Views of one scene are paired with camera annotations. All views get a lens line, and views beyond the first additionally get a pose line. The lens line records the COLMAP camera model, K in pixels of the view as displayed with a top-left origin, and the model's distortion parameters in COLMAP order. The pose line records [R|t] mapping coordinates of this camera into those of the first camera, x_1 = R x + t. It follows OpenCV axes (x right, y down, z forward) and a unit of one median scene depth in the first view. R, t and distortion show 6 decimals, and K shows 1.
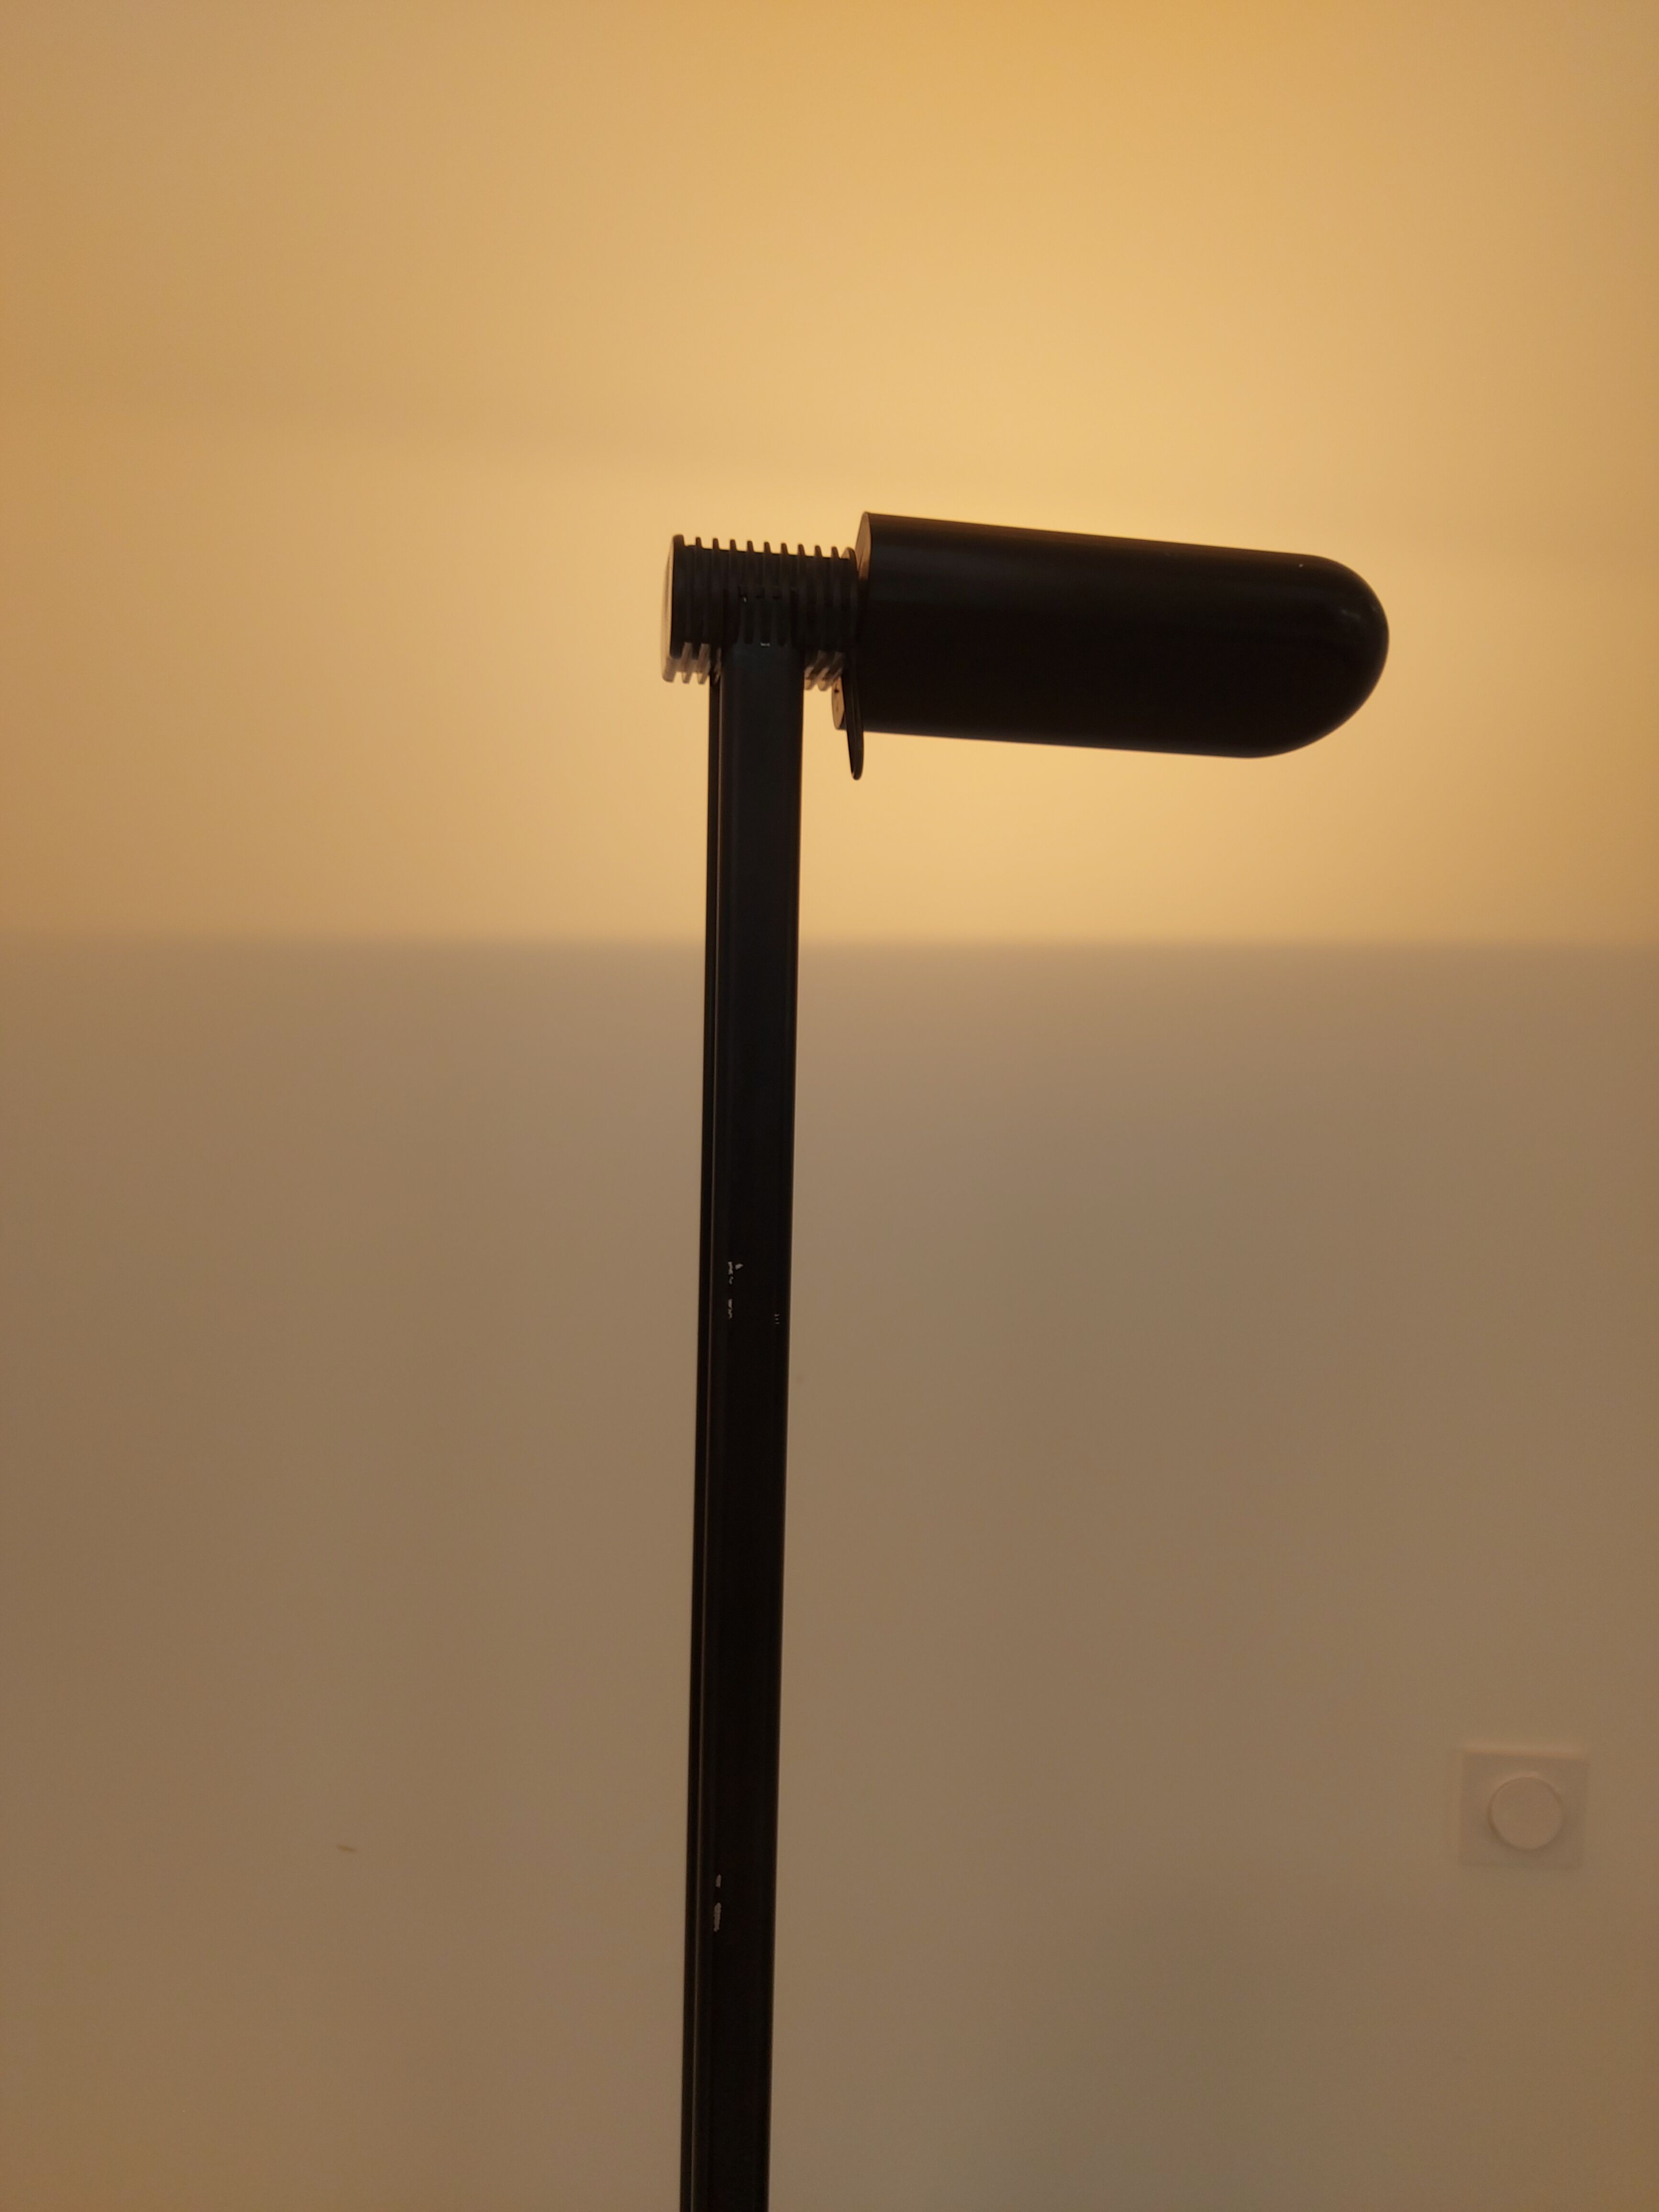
lens RADIAL K [[1567.2, 0, 816.6], [0, 1567.2, 1123.5], [0, 0, 1]] dist [0.069752, -0.085533]
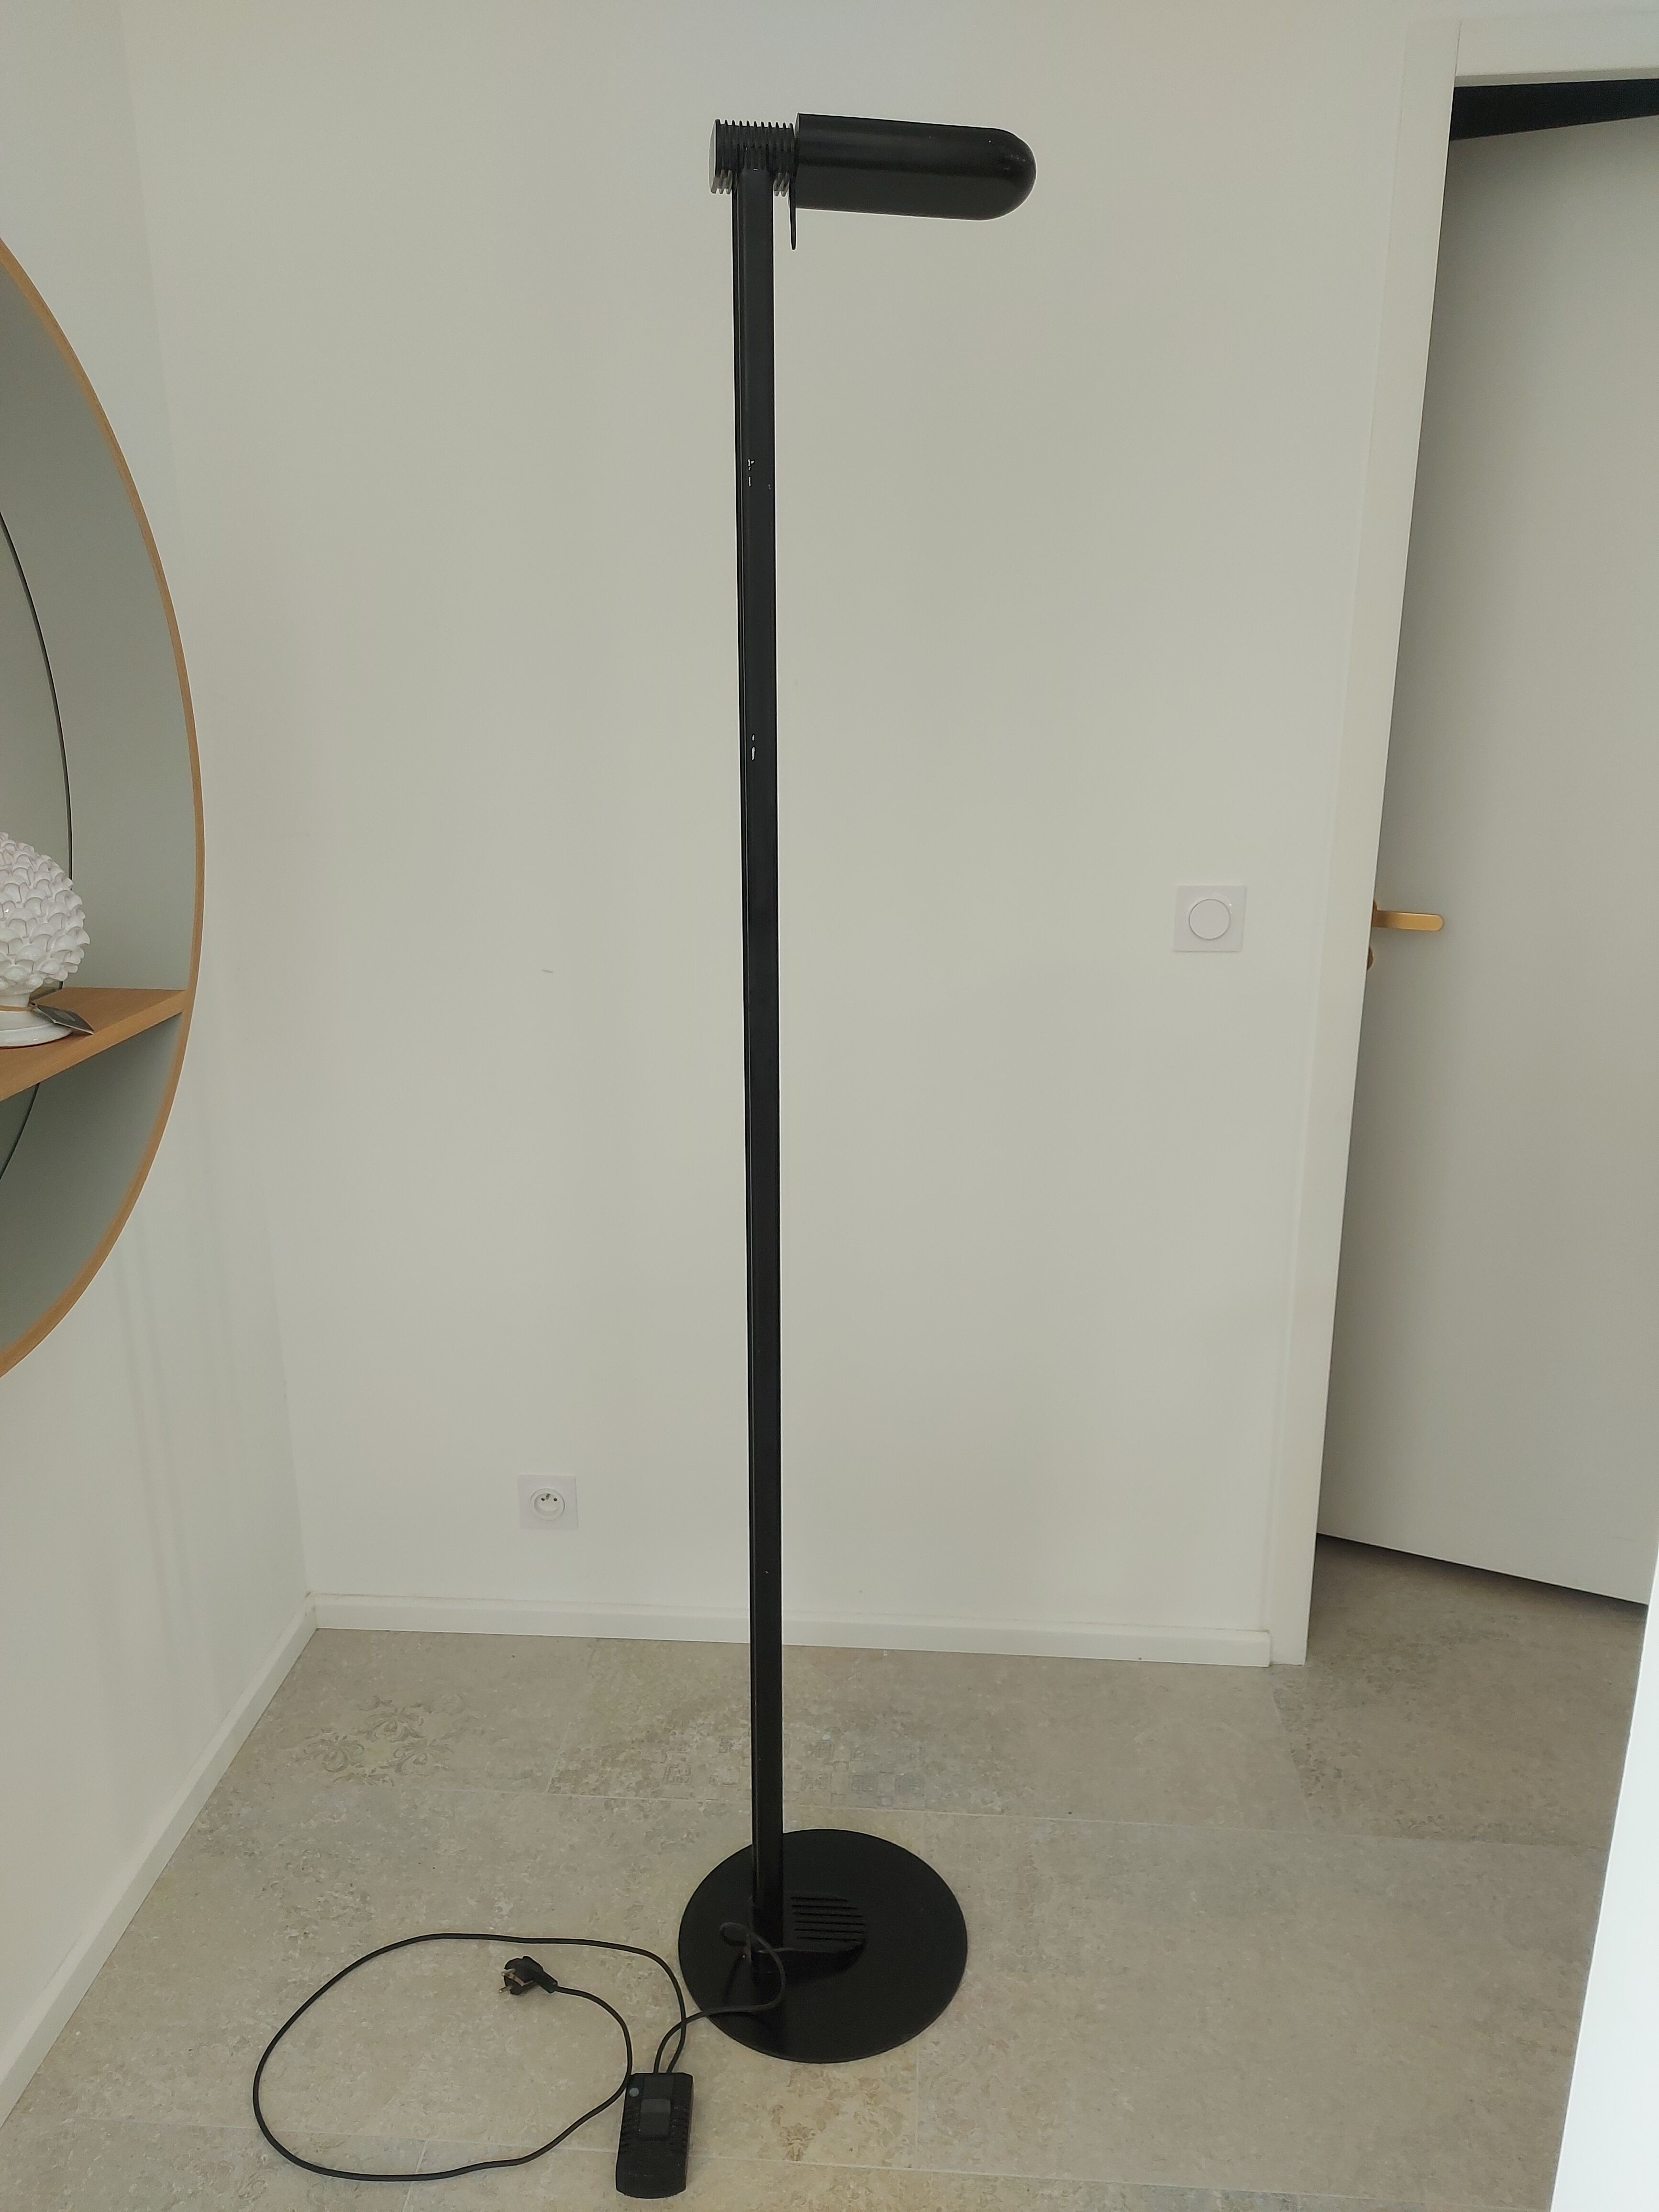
lens RADIAL K [[1567.2, 0, 823.0], [0, 1567.2, 1119.1], [0, 0, 1]] dist [0.069752, -0.085533]
pose [[0.999693, -0.019623, -0.015144, 0.073244], [0.022151, 0.981425, 0.190563, 0.615415], [0.011123, -0.190840, 0.981558, -1.541468]]
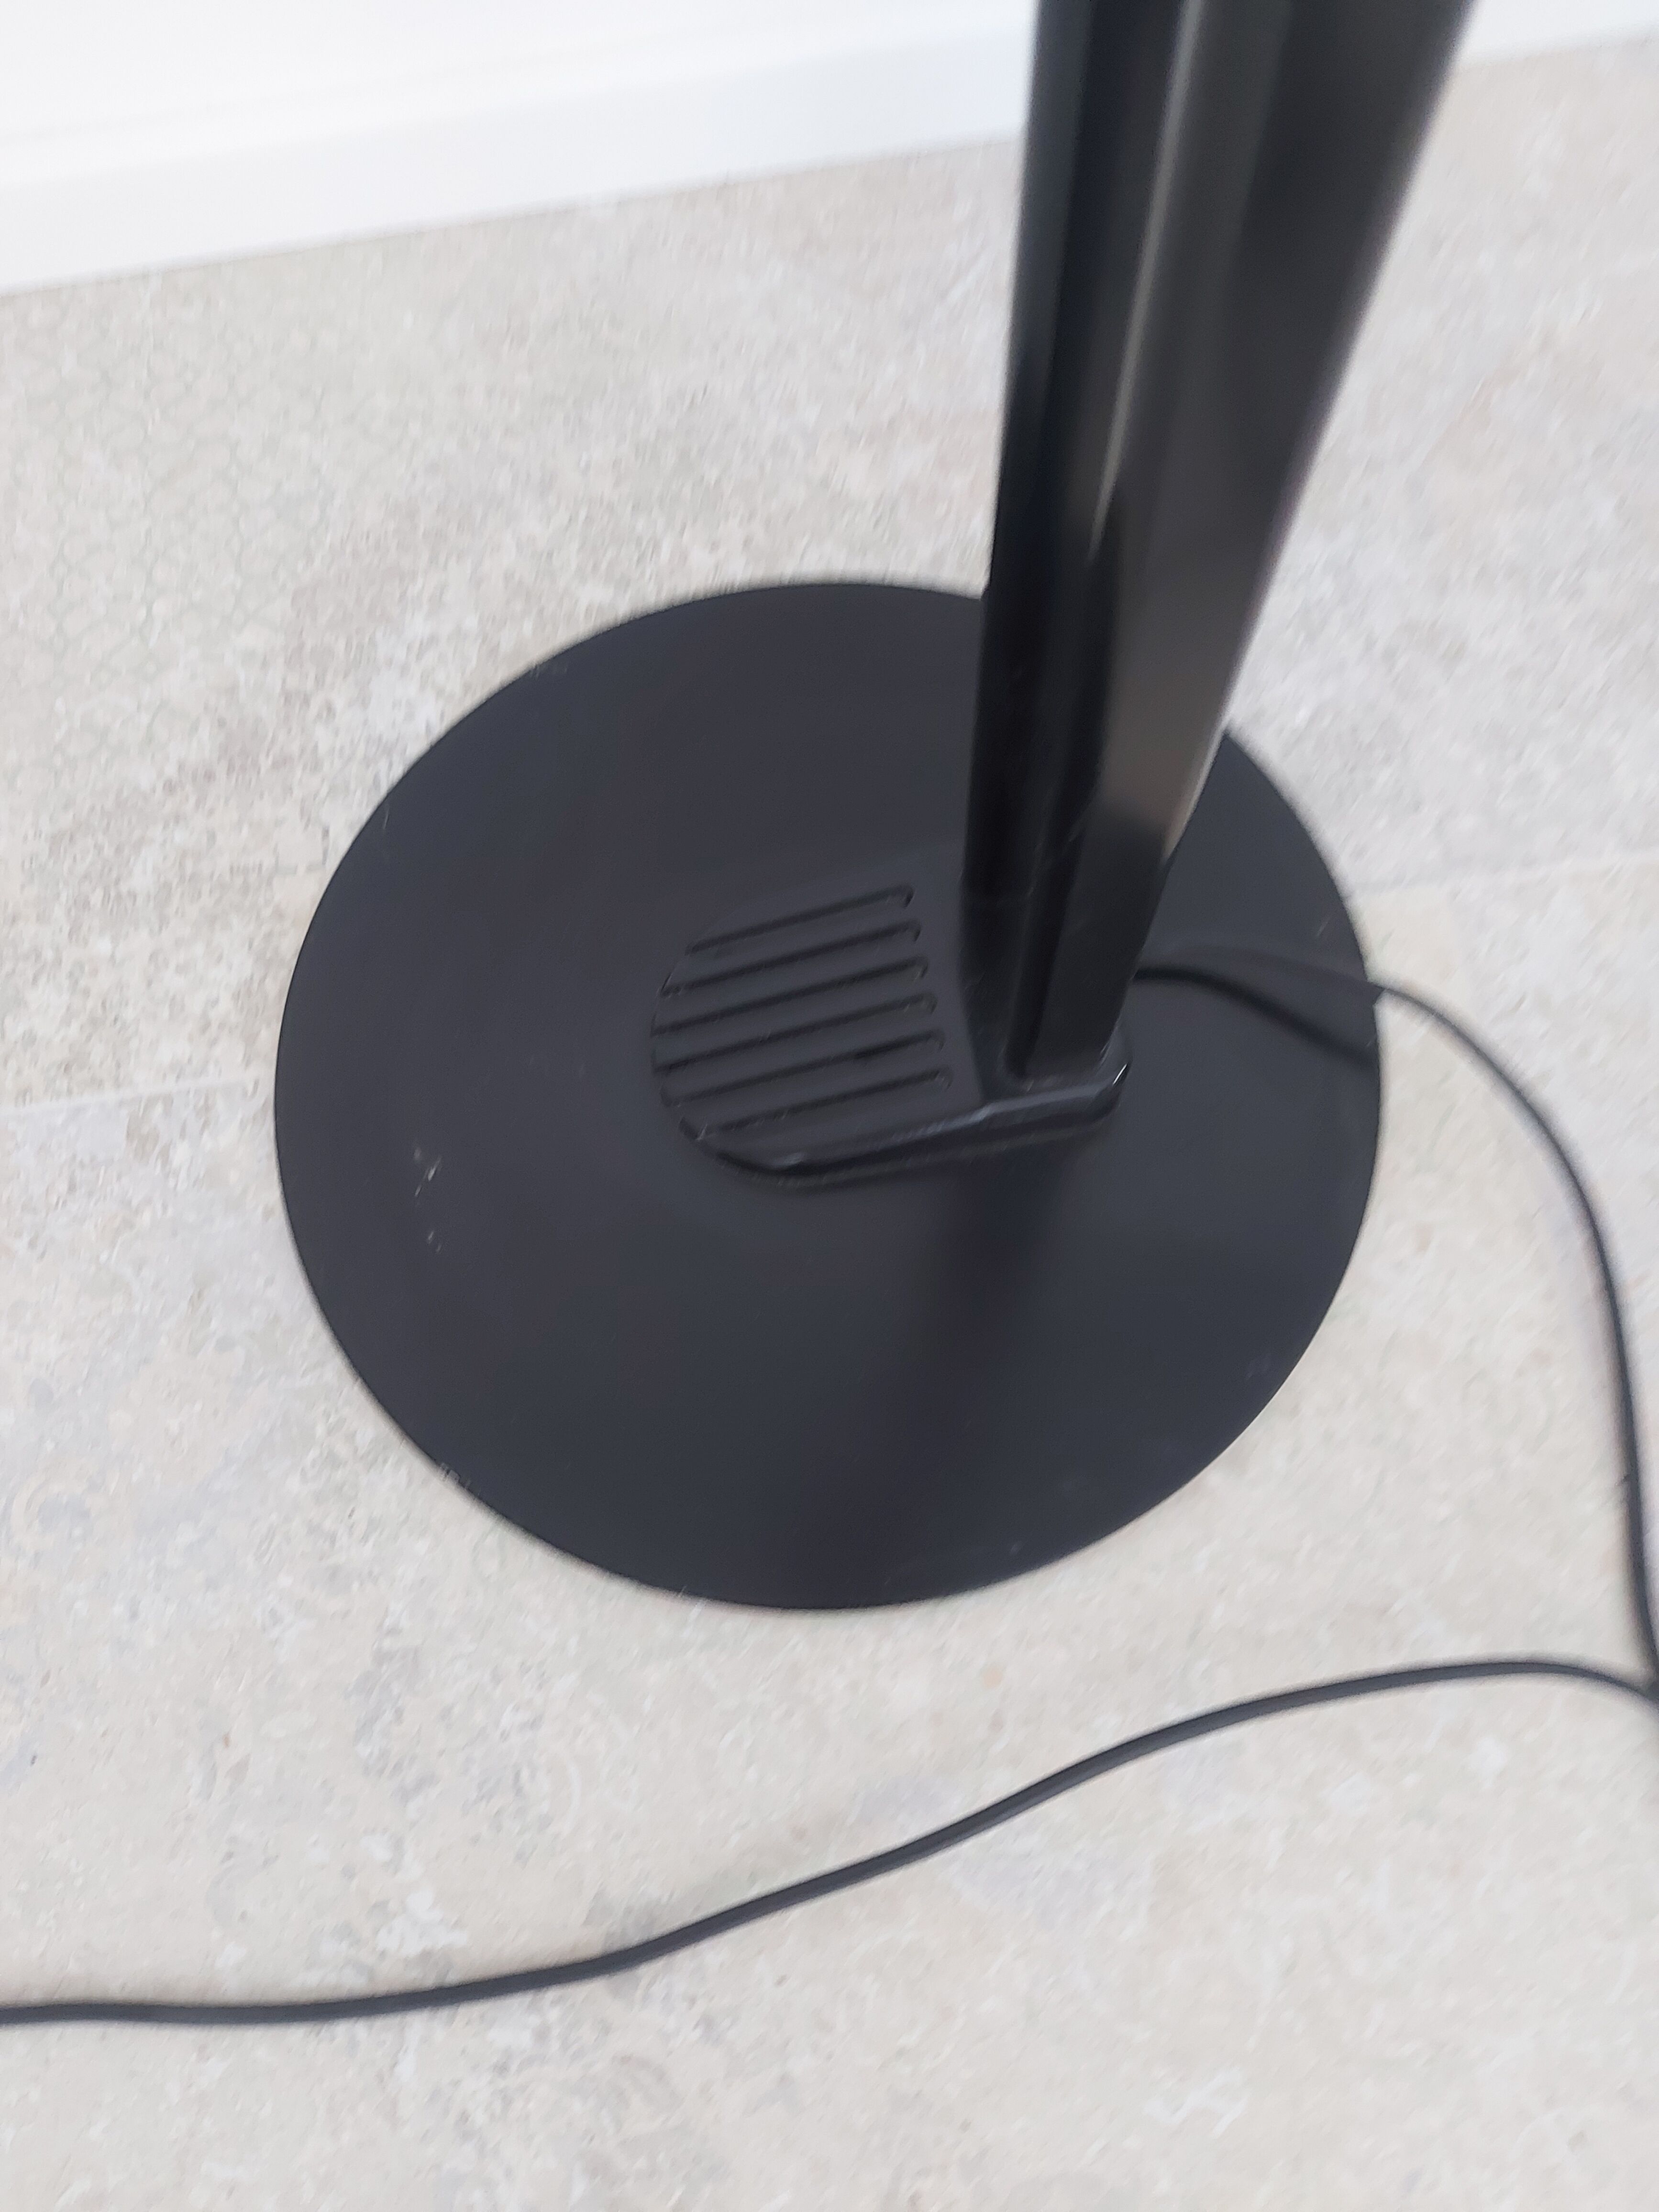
lens RADIAL K [[1567.2, 0, 843.0], [0, 1567.2, 1067.8], [0, 0, 1]] dist [0.069752, -0.085533]
pose [[0.974966, -0.222325, 0.003439, -0.129956], [0.093165, 0.422504, 0.901560, 2.083191], [-0.201893, -0.878671, 0.432640, 1.297522]]
